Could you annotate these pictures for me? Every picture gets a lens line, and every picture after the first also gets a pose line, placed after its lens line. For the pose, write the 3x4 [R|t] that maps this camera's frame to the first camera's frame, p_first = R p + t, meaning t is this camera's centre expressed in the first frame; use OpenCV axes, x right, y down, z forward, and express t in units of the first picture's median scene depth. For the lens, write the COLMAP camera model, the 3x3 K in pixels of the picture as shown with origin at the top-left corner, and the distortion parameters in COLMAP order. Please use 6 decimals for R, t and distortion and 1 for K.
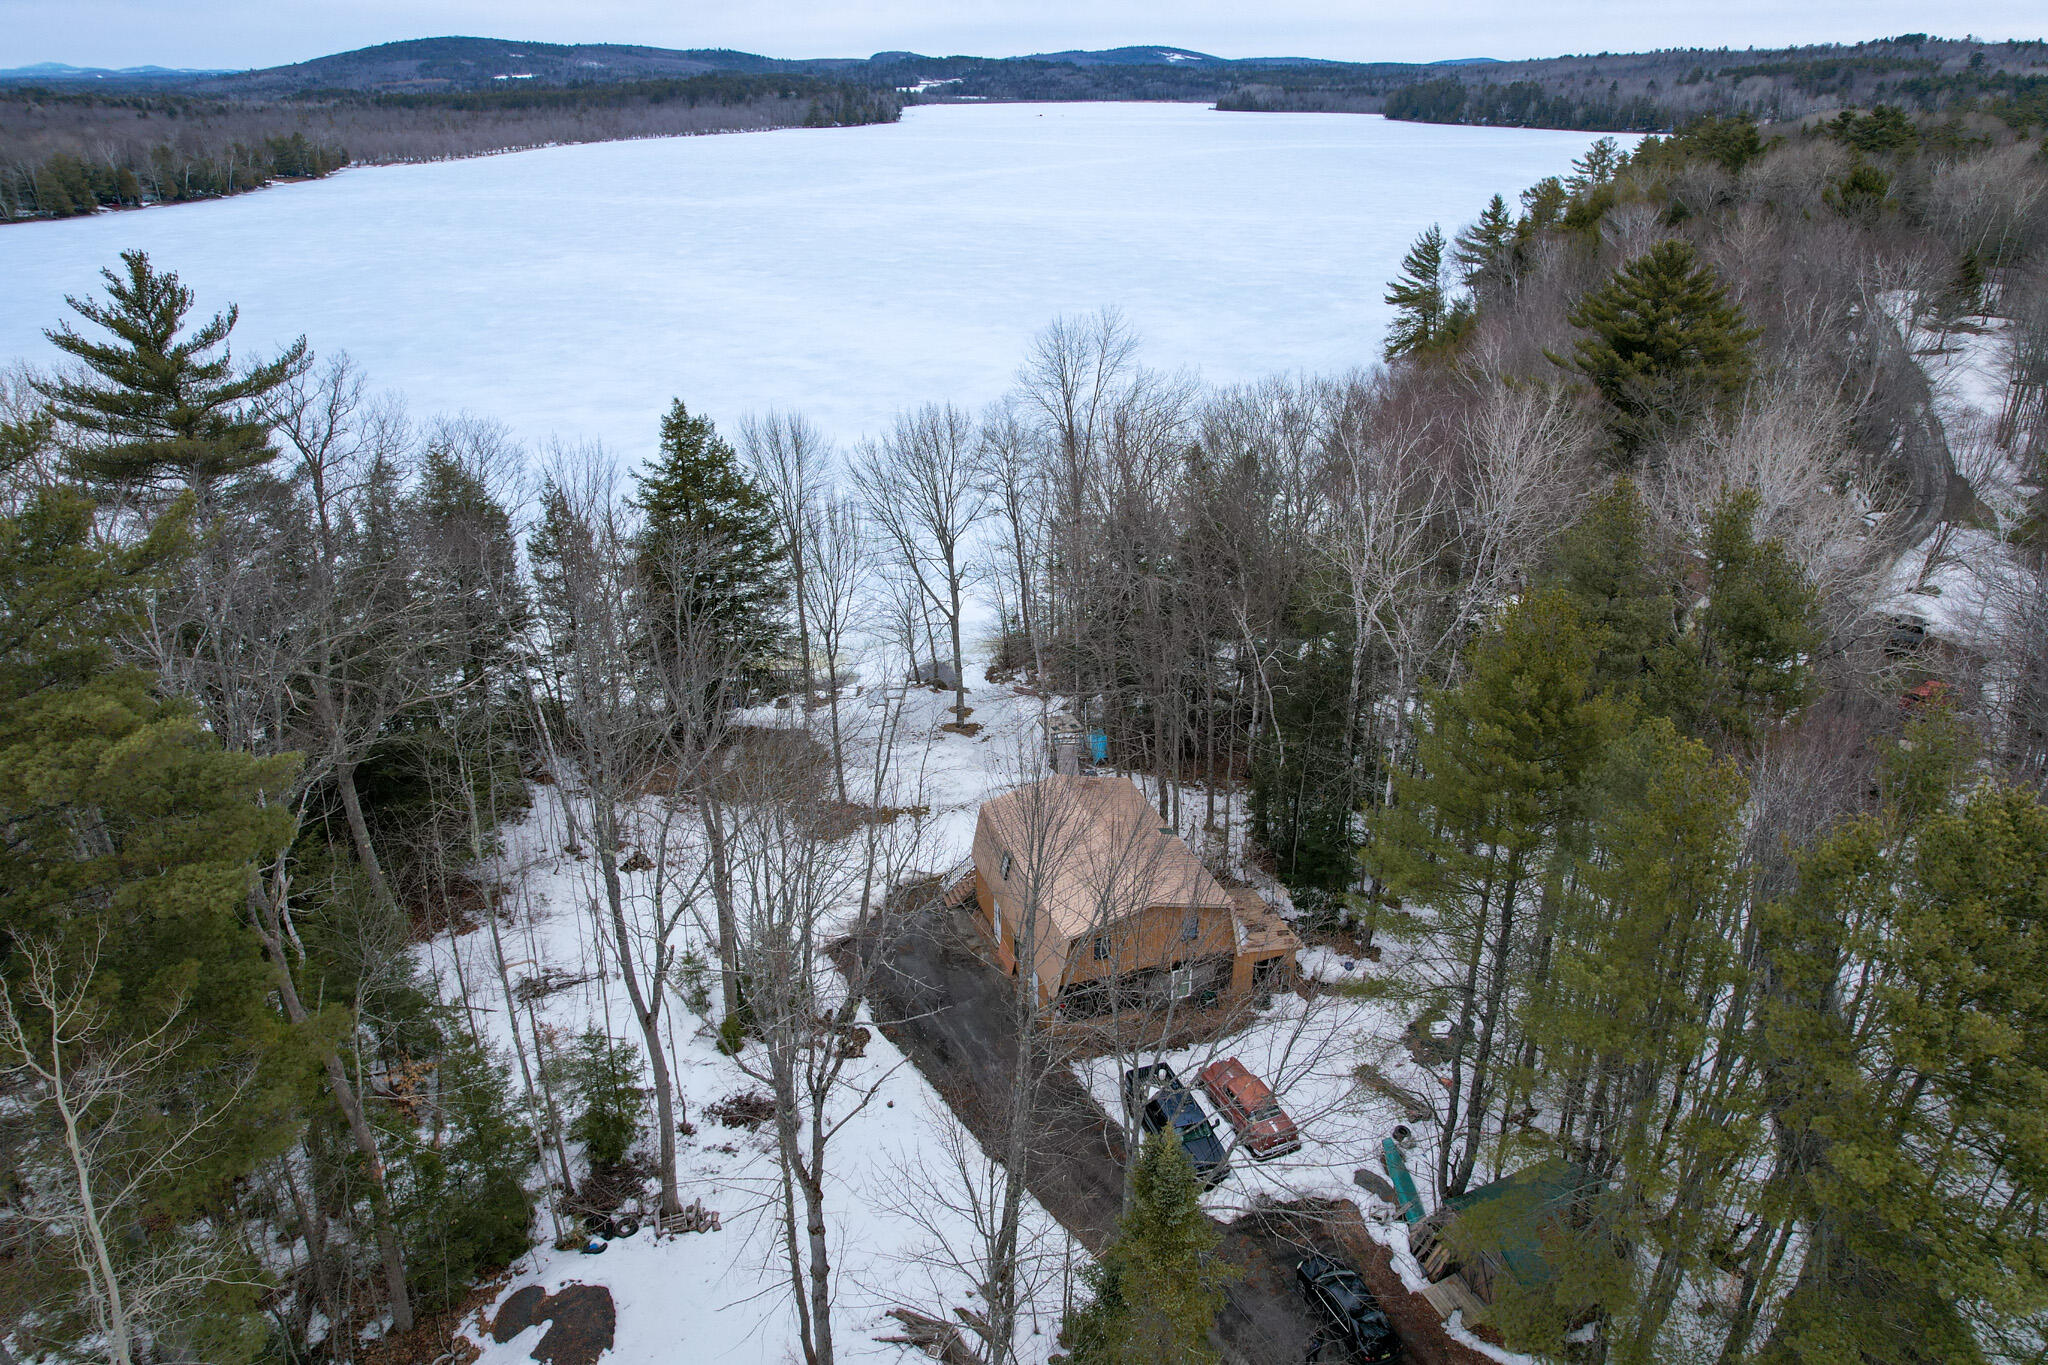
lens RADIAL K [[1297.3, 0, 1026.0], [0, 1297.3, 671.1], [0, 0, 1]] dist [-0.072671, 0.052750]
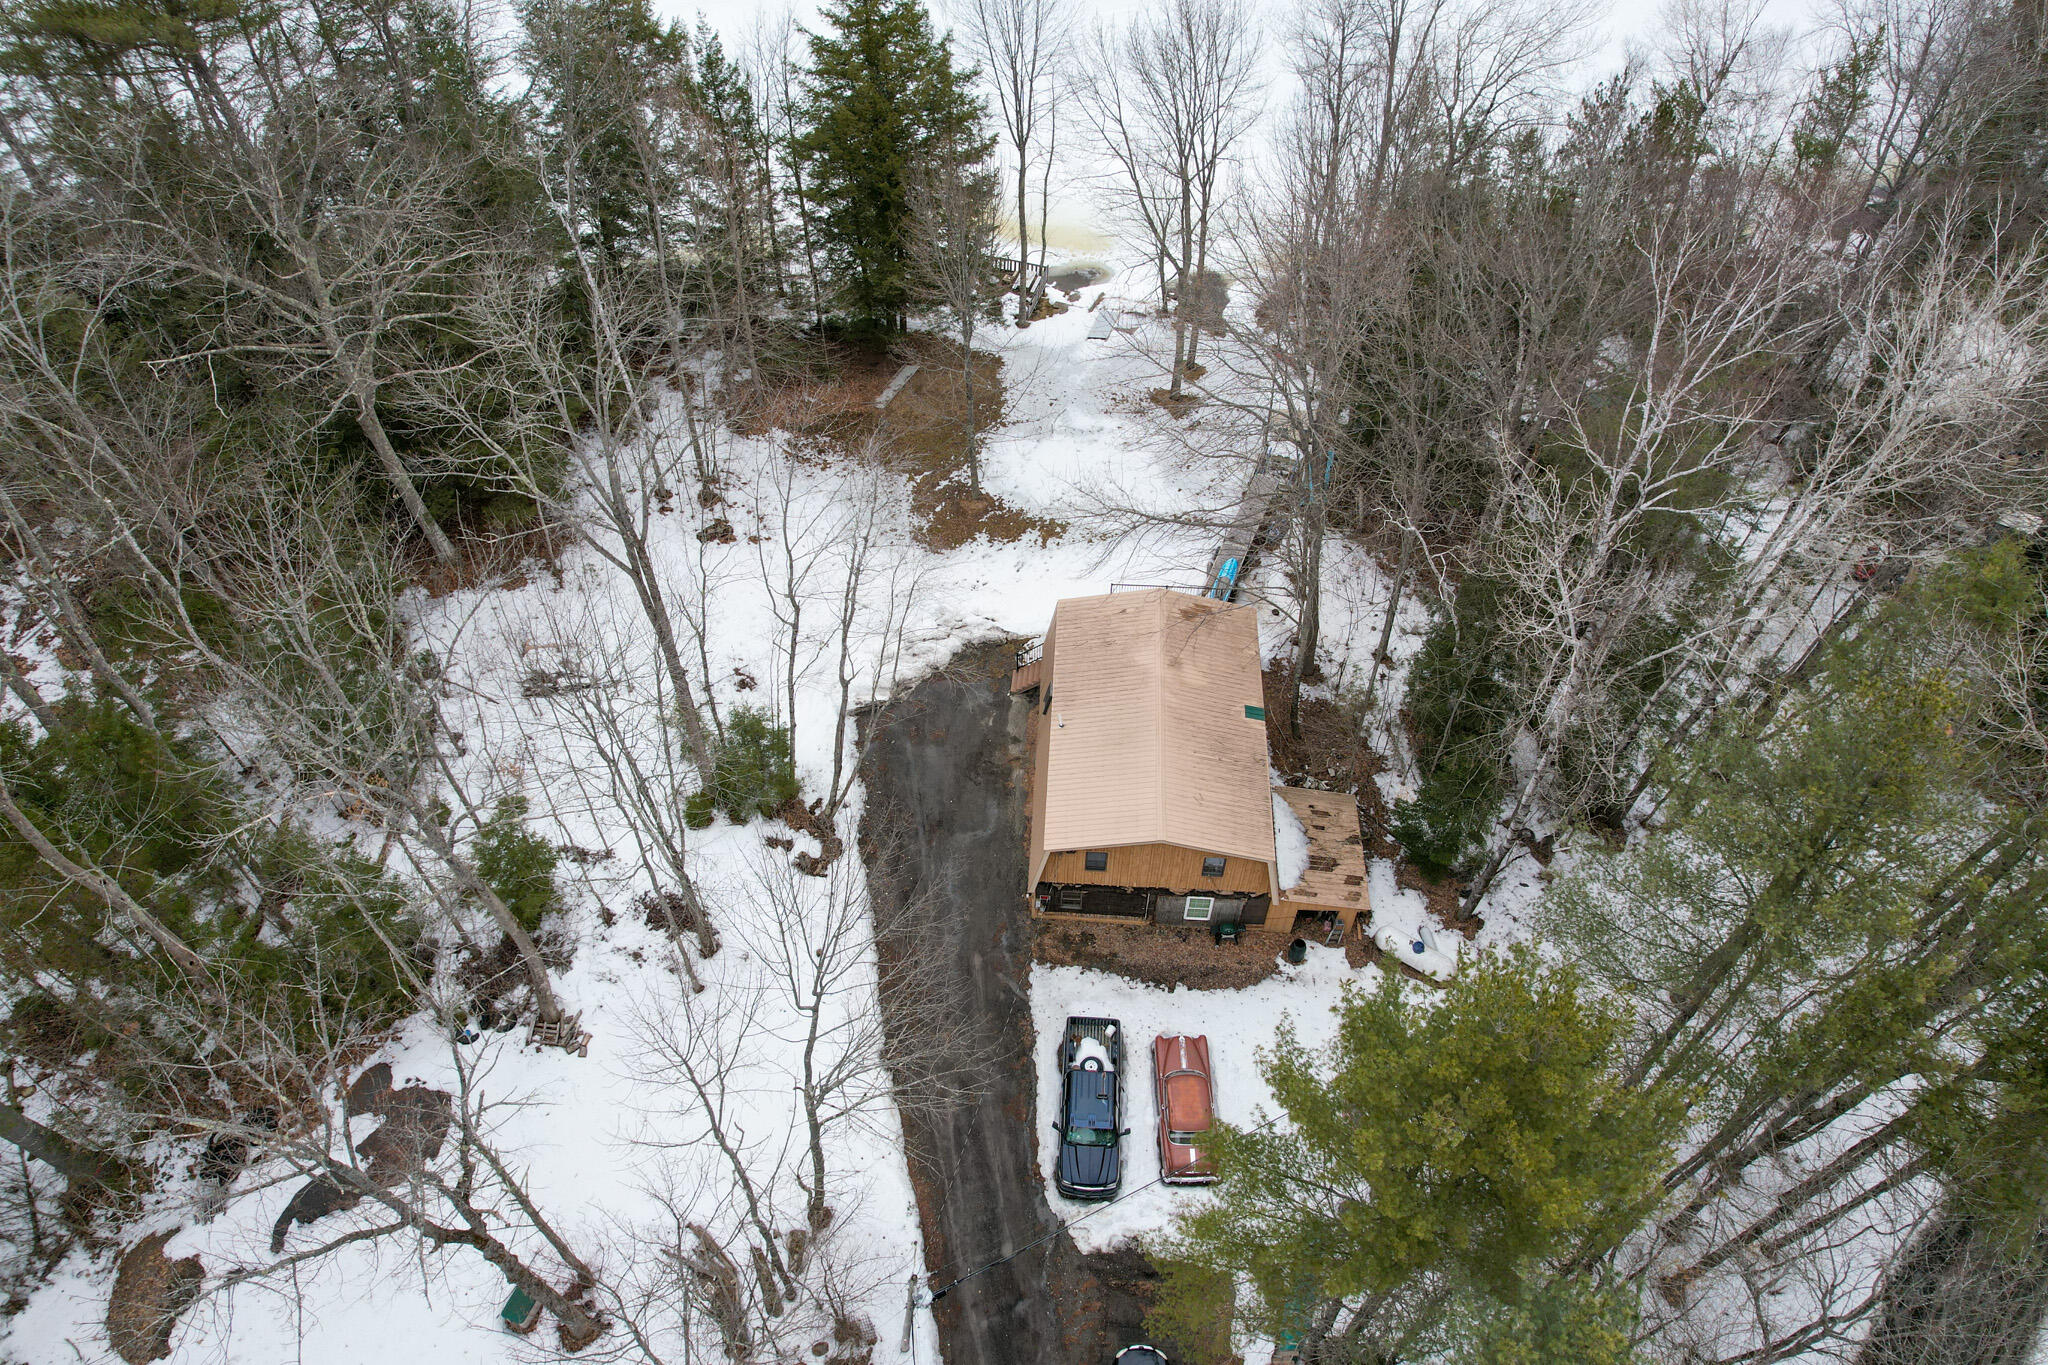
lens RADIAL K [[1297.3, 0, 1026.0], [0, 1297.3, 671.1], [0, 0, 1]] dist [-0.072671, 0.052750]
pose [[0.925884, 0.290169, -0.241950, 0.201446], [-0.160310, 0.881636, 0.443868, -0.278769], [0.342109, -0.372184, 0.862810, 0.353813]]
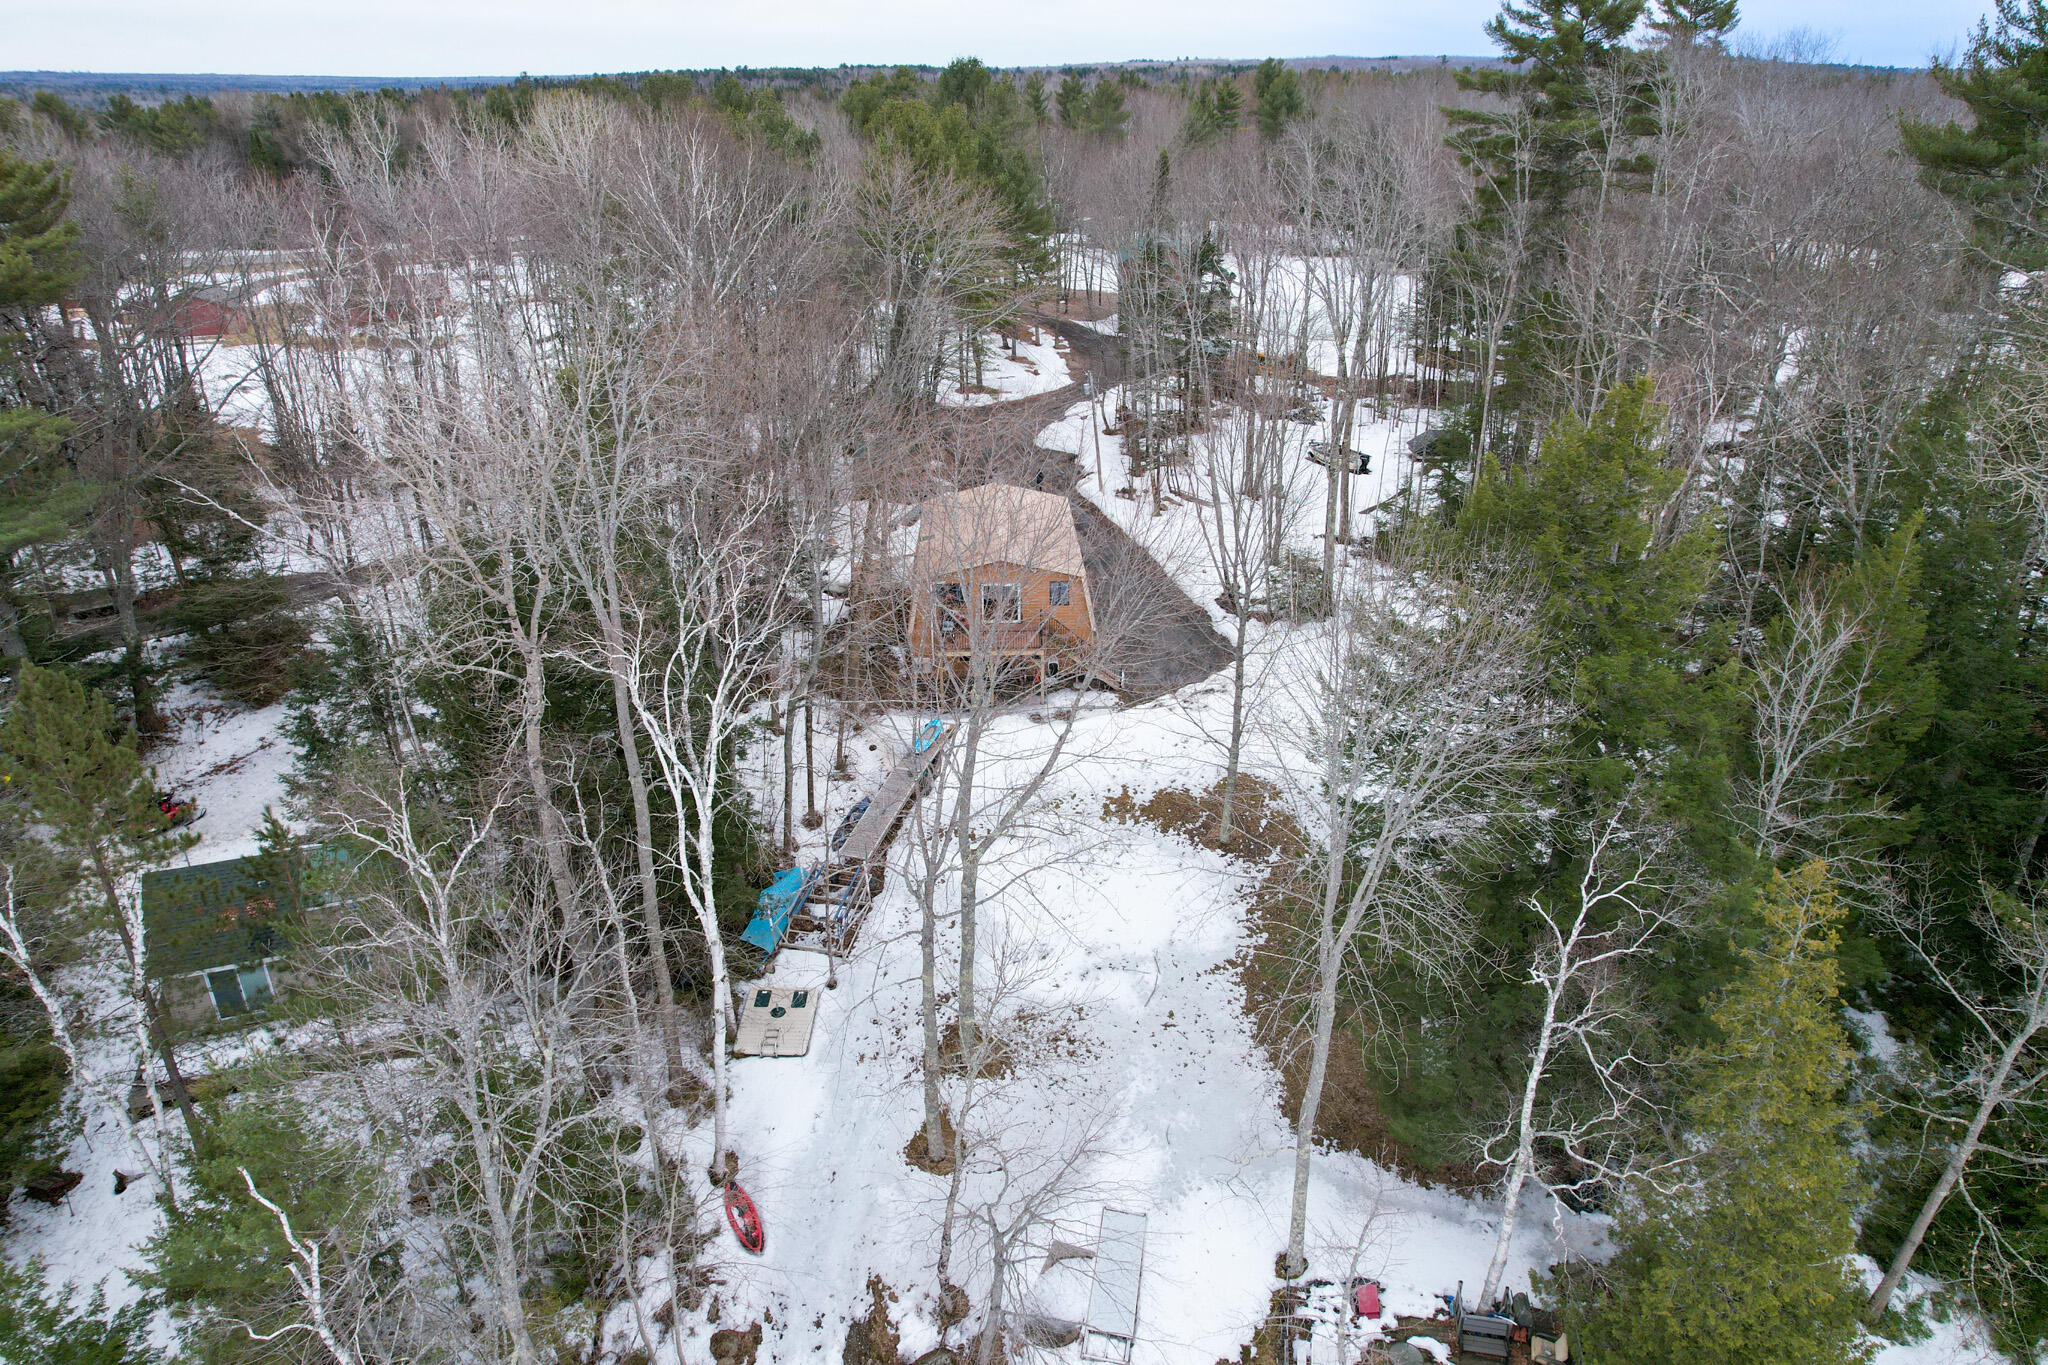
lens RADIAL K [[1297.3, 0, 1026.0], [0, 1297.3, 671.1], [0, 0, 1]] dist [-0.072671, 0.052750]
pose [[-0.957756, -0.116960, 0.262726, -0.323032], [0.123511, 0.657729, 0.743059, -0.725761], [-0.259710, 0.744119, -0.615498, 2.129178]]
